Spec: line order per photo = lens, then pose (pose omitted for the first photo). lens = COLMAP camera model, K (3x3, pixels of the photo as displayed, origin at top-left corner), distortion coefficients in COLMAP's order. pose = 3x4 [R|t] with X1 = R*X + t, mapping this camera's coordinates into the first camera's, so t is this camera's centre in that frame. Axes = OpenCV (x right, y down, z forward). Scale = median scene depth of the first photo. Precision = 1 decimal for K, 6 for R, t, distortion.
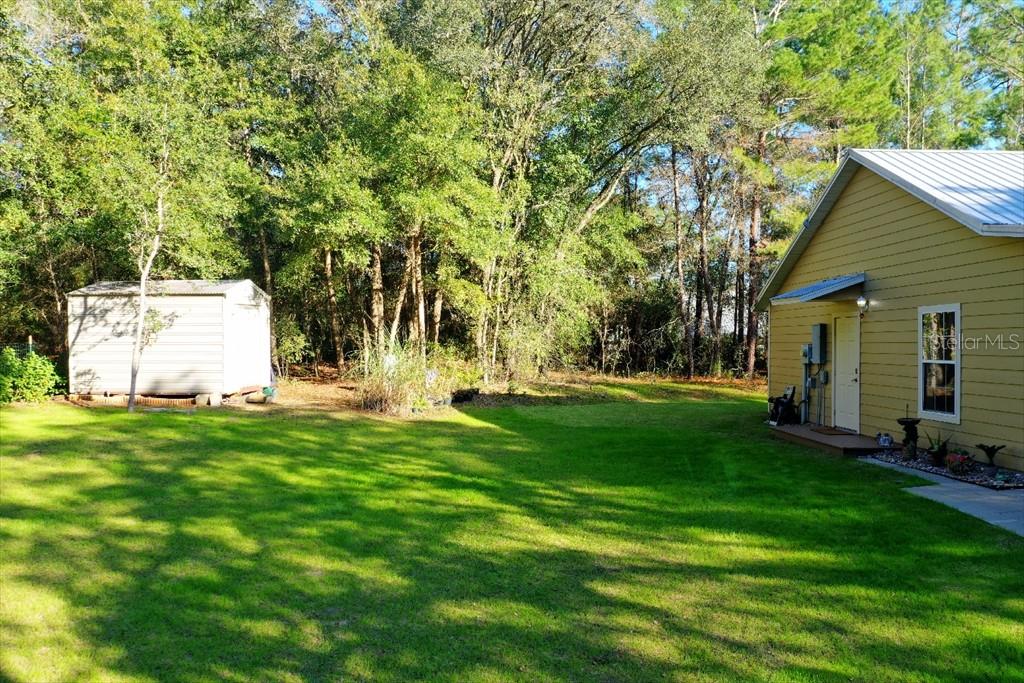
lens RADIAL K [[805.5, 0, 512.0], [0, 805.5, 341.5], [0, 0, 1]] dist [-0.003883, -0.004975]
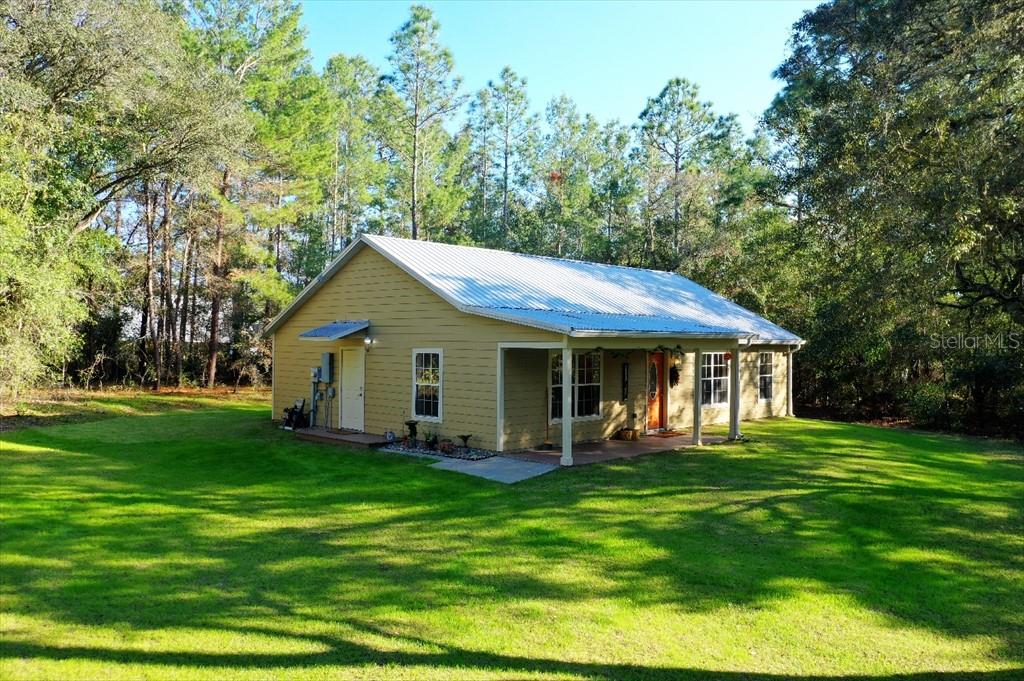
lens RADIAL K [[805.5, 0, 512.0], [0, 805.5, 340.5], [0, 0, 1]] dist [-0.003883, -0.004975]
pose [[0.719259, 0.004742, 0.694726, -0.355957], [-0.009836, 0.999946, 0.003358, -0.053557], [-0.694673, -0.009249, 0.719266, -0.200189]]
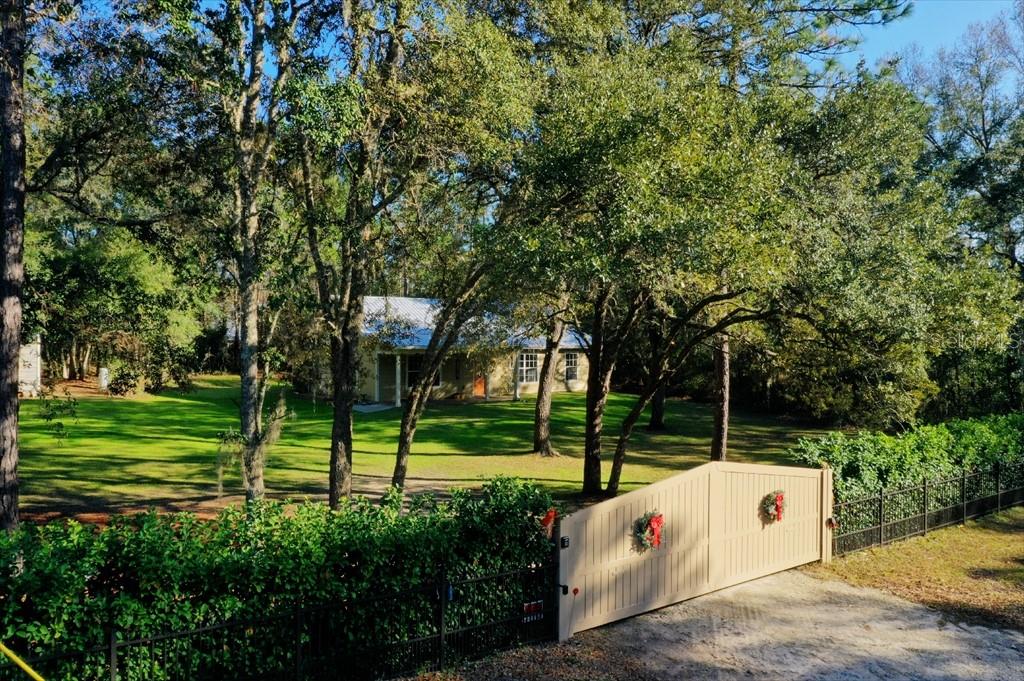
lens RADIAL K [[808.8, 0, 512.0], [0, 808.8, 340.5], [0, 0, 1]] dist [0.000232, -0.003577]
pose [[0.805721, -0.006368, 0.592262, -0.704017], [-0.005112, 0.999830, 0.017704, -0.124914], [-0.592274, -0.017292, 0.805551, -1.598545]]
